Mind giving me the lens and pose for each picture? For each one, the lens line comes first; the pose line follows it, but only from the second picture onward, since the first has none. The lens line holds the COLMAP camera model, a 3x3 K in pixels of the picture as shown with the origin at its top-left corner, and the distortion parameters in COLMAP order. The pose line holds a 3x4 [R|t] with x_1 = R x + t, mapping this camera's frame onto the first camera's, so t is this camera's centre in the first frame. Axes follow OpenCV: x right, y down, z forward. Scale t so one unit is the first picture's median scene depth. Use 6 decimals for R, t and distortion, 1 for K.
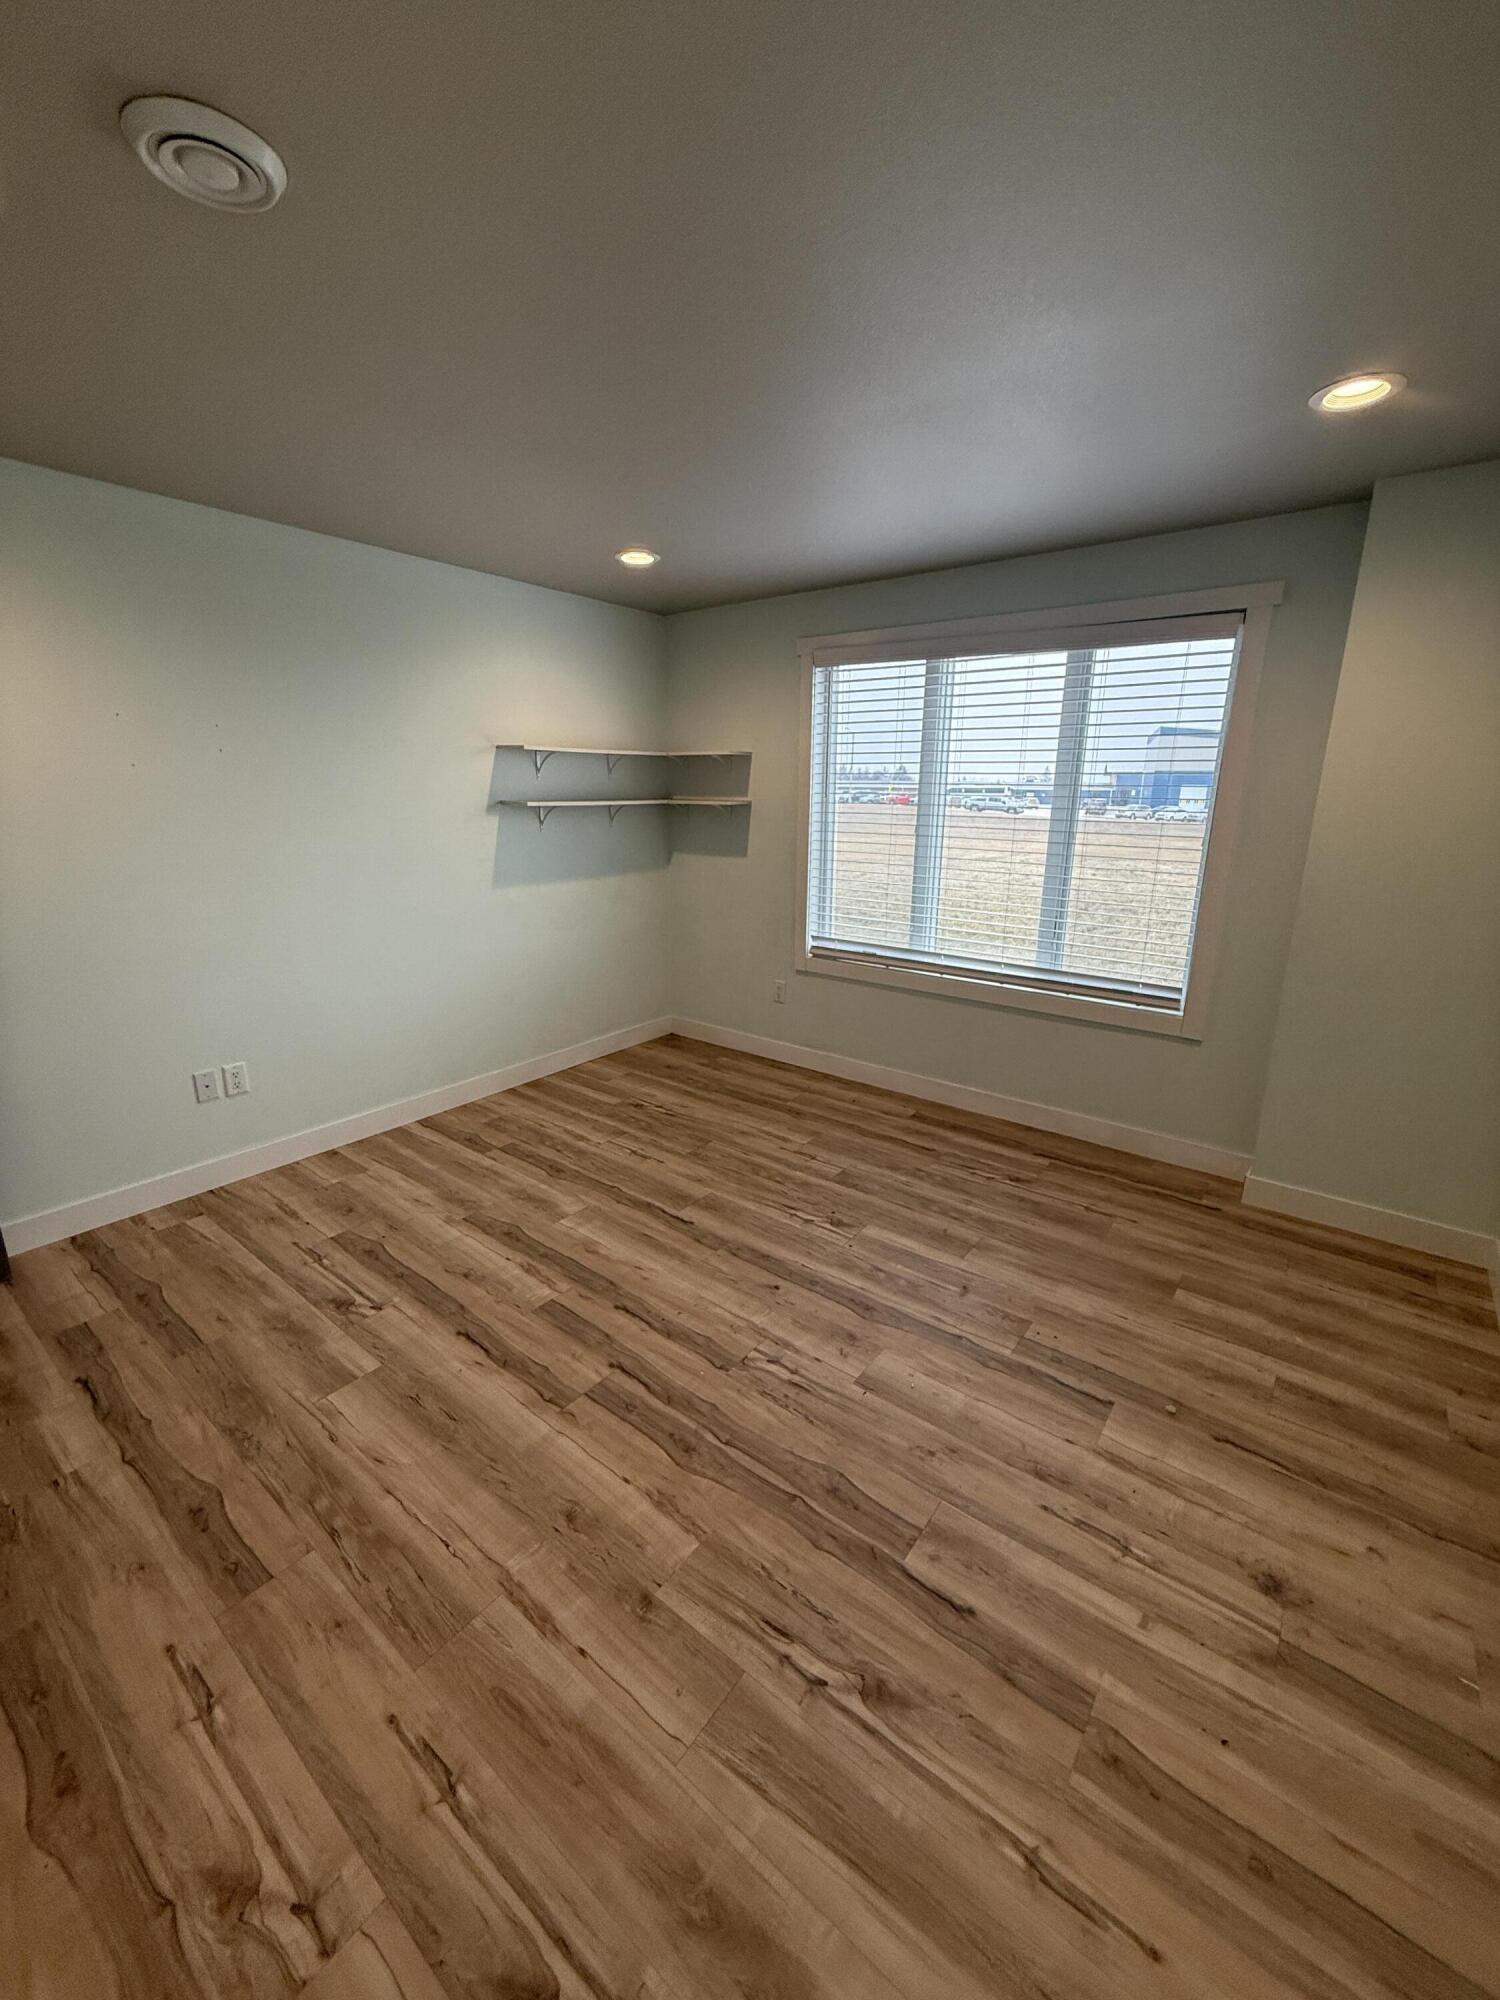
lens RADIAL K [[795.0, 0, 752.7], [0, 795.0, 996.6], [0, 0, 1]] dist [-0.002660, 0.000488]
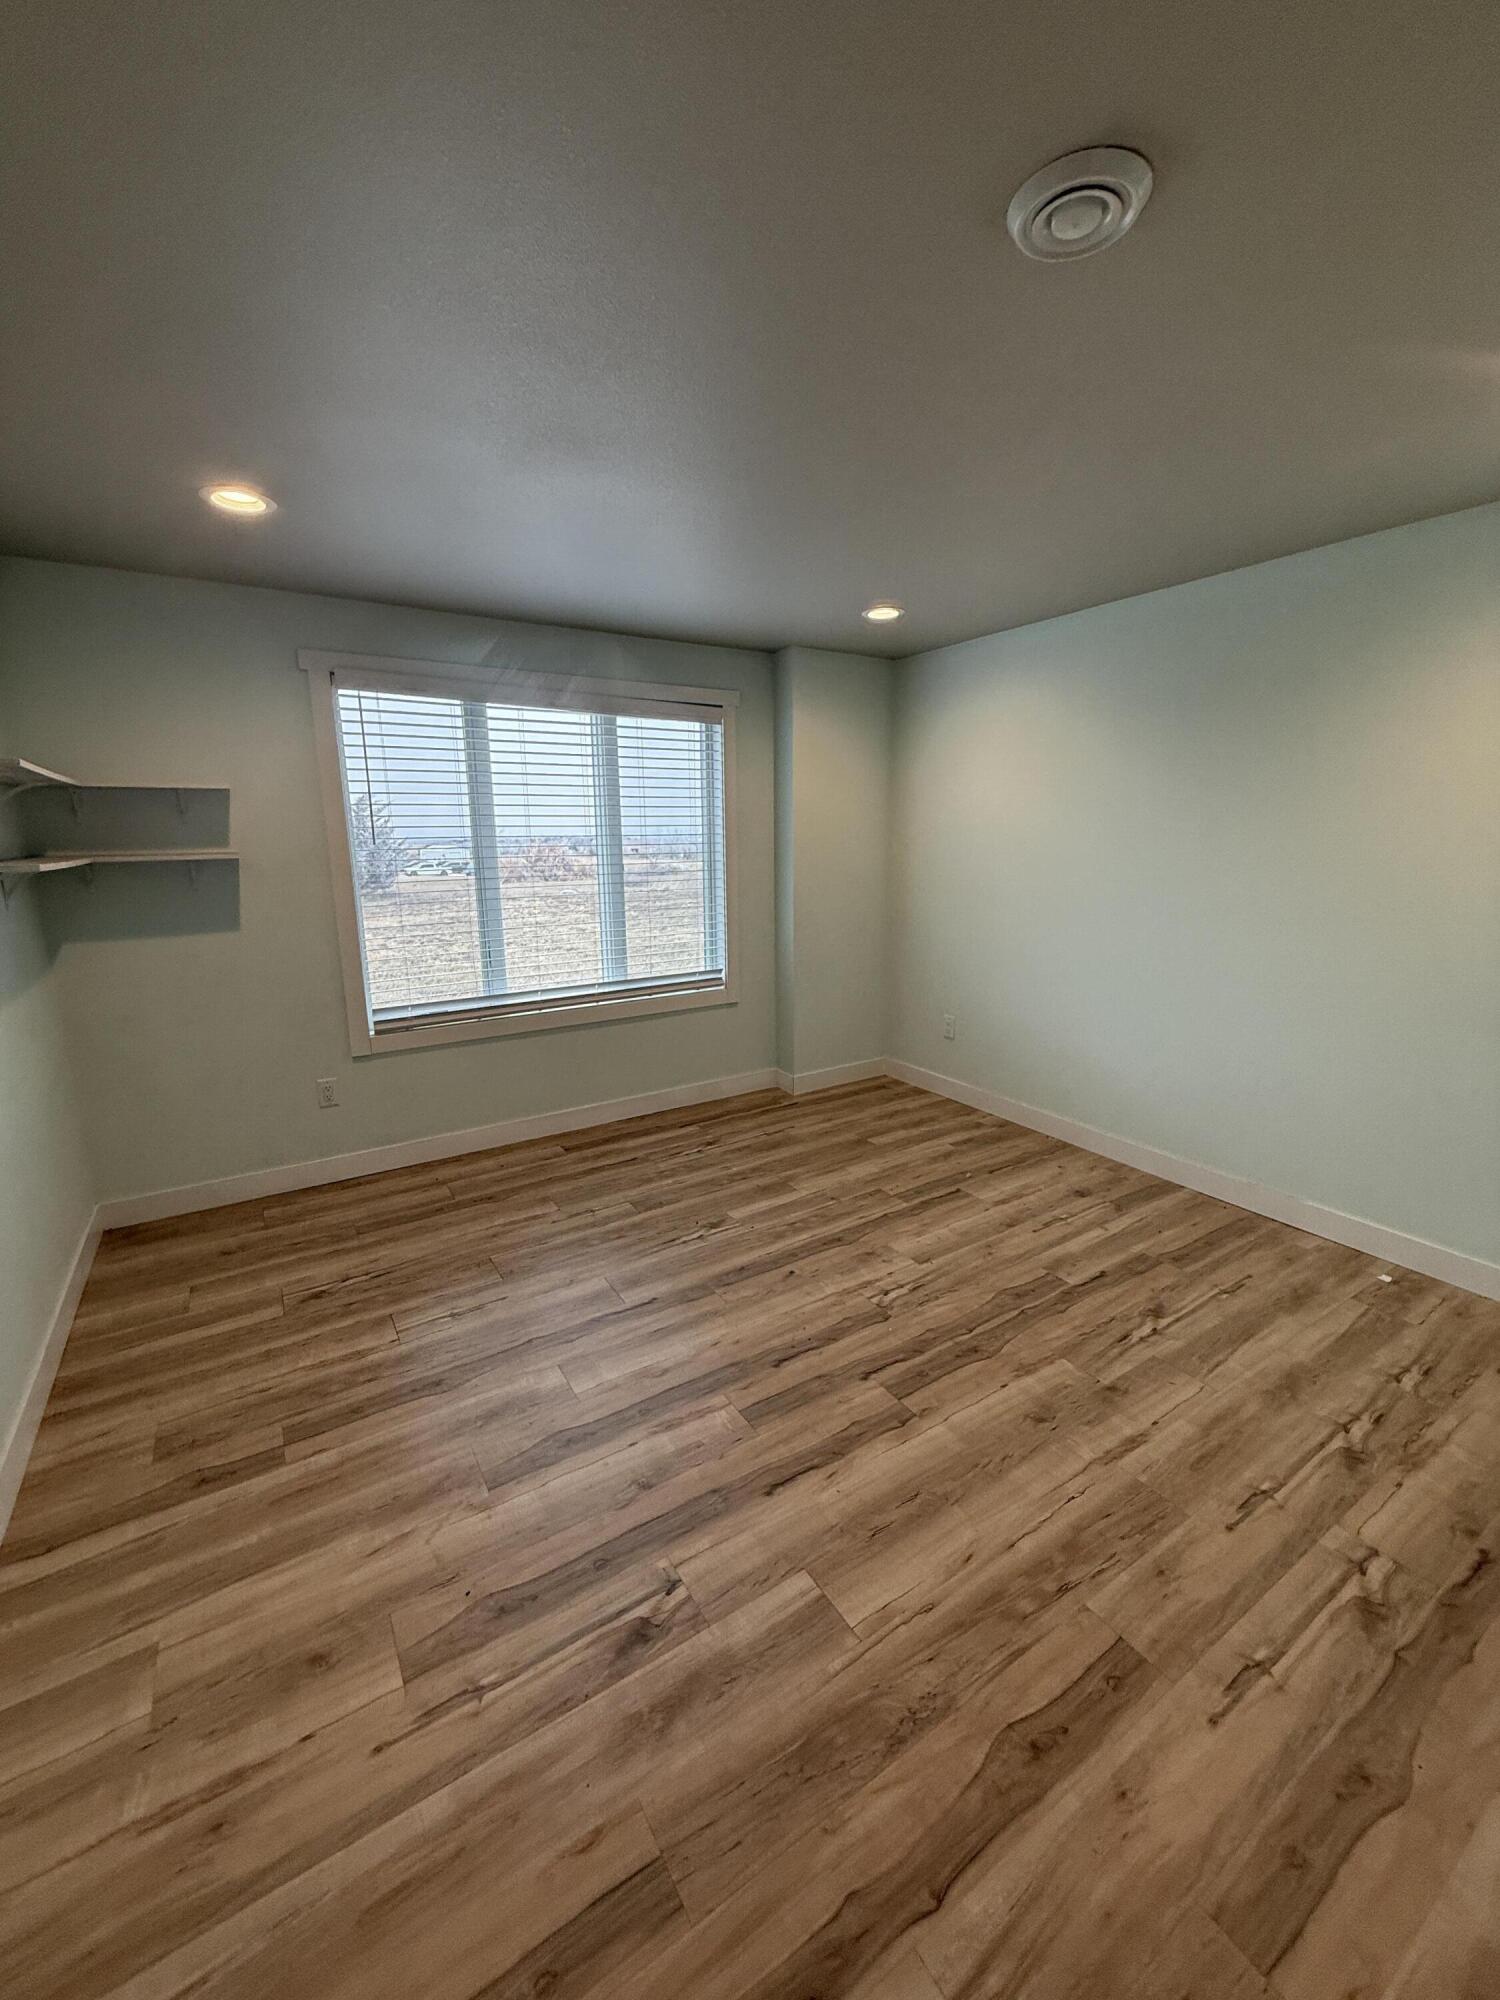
lens RADIAL K [[795.0, 0, 752.0], [0, 795.0, 996.0], [0, 0, 1]] dist [-0.002660, 0.000488]
pose [[0.340377, -0.202538, 0.918216, -0.801995], [0.256060, 0.959585, 0.116744, -0.125960], [-0.904752, 0.195381, 0.378483, 0.483457]]
